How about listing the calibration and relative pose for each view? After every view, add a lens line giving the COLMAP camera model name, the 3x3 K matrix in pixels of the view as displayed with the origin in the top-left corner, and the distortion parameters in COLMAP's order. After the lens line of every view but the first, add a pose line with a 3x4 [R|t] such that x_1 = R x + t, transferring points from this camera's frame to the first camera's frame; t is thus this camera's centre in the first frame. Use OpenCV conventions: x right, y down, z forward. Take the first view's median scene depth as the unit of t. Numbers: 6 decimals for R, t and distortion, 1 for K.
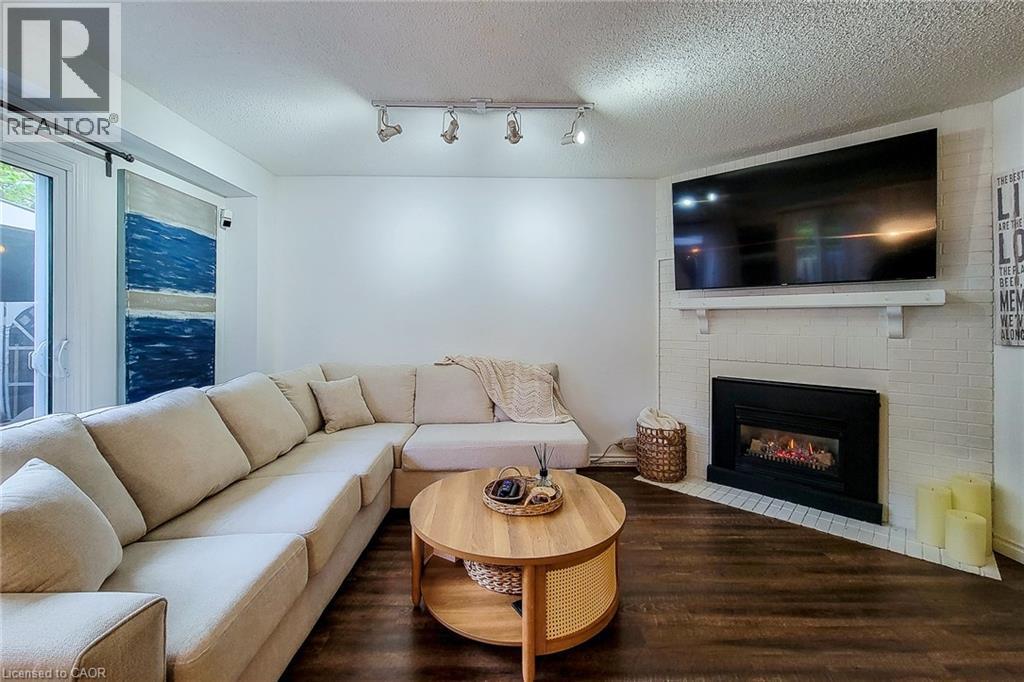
lens RADIAL K [[442.0, 0, 513.0], [0, 442.0, 322.9], [0, 0, 1]] dist [-0.003451, -0.000446]
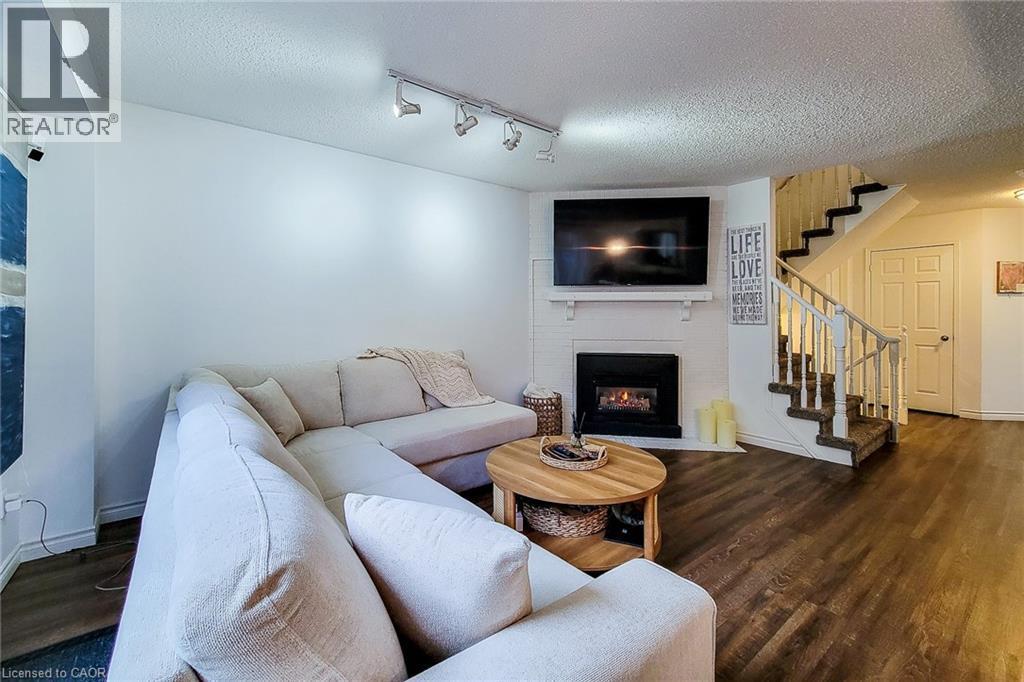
lens RADIAL K [[439.2, 0, 510.8], [0, 439.2, 311.9], [0, 0, 1]] dist [0.000466, -0.000119]
pose [[0.791132, -0.002716, 0.611639, -0.518817], [0.003090, 0.999995, 0.000443, -0.000556], [-0.611637, 0.001540, 0.791137, 0.099191]]
